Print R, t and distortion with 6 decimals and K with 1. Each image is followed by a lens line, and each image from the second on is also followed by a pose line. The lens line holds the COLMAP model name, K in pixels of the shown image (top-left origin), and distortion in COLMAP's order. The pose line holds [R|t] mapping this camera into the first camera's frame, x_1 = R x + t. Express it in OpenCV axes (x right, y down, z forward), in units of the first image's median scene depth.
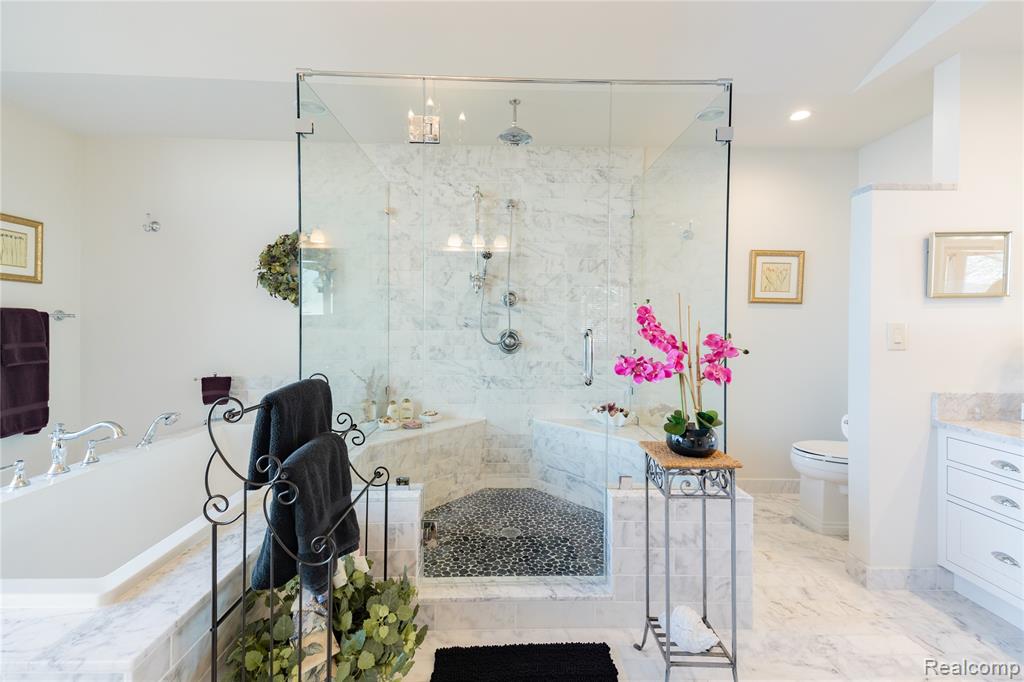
lens RADIAL K [[434.2, 0, 514.3], [0, 434.2, 328.0], [0, 0, 1]] dist [0.031634, -0.000155]
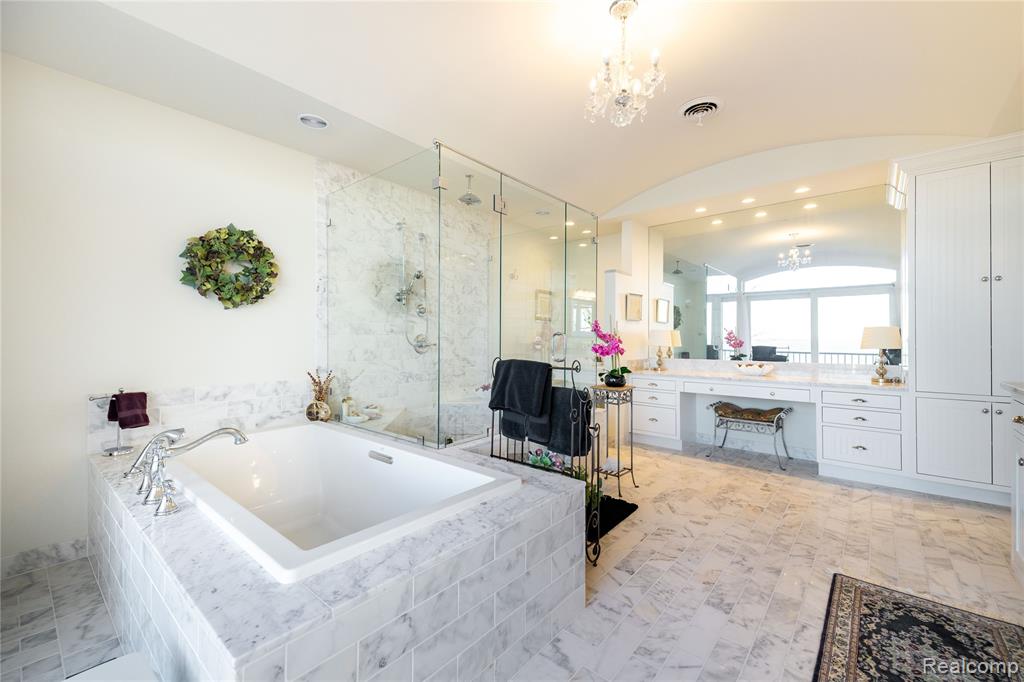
lens RADIAL K [[414.5, 0, 511.6], [0, 414.5, 338.2], [0, 0, 1]] dist [0.026355, -0.000117]
pose [[0.667840, -0.001642, 0.744303, -0.745675], [0.006566, 0.999972, -0.003686, 0.019732], [-0.744276, 0.007349, 0.667832, -0.012616]]
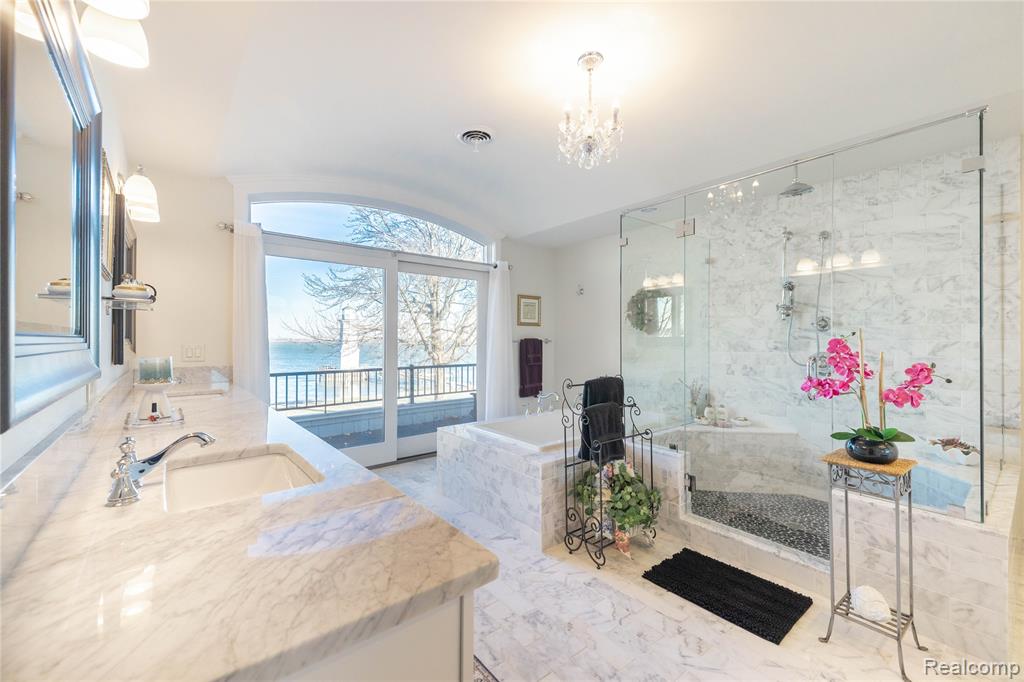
lens RADIAL K [[414.5, 0, 511.6], [0, 414.5, 338.2], [0, 0, 1]] dist [0.026355, -0.000117]
pose [[0.608551, -0.008176, -0.793473, 0.348157], [-0.002854, 0.999918, -0.012492, -0.016850], [0.793510, 0.009866, 0.608478, -0.242163]]
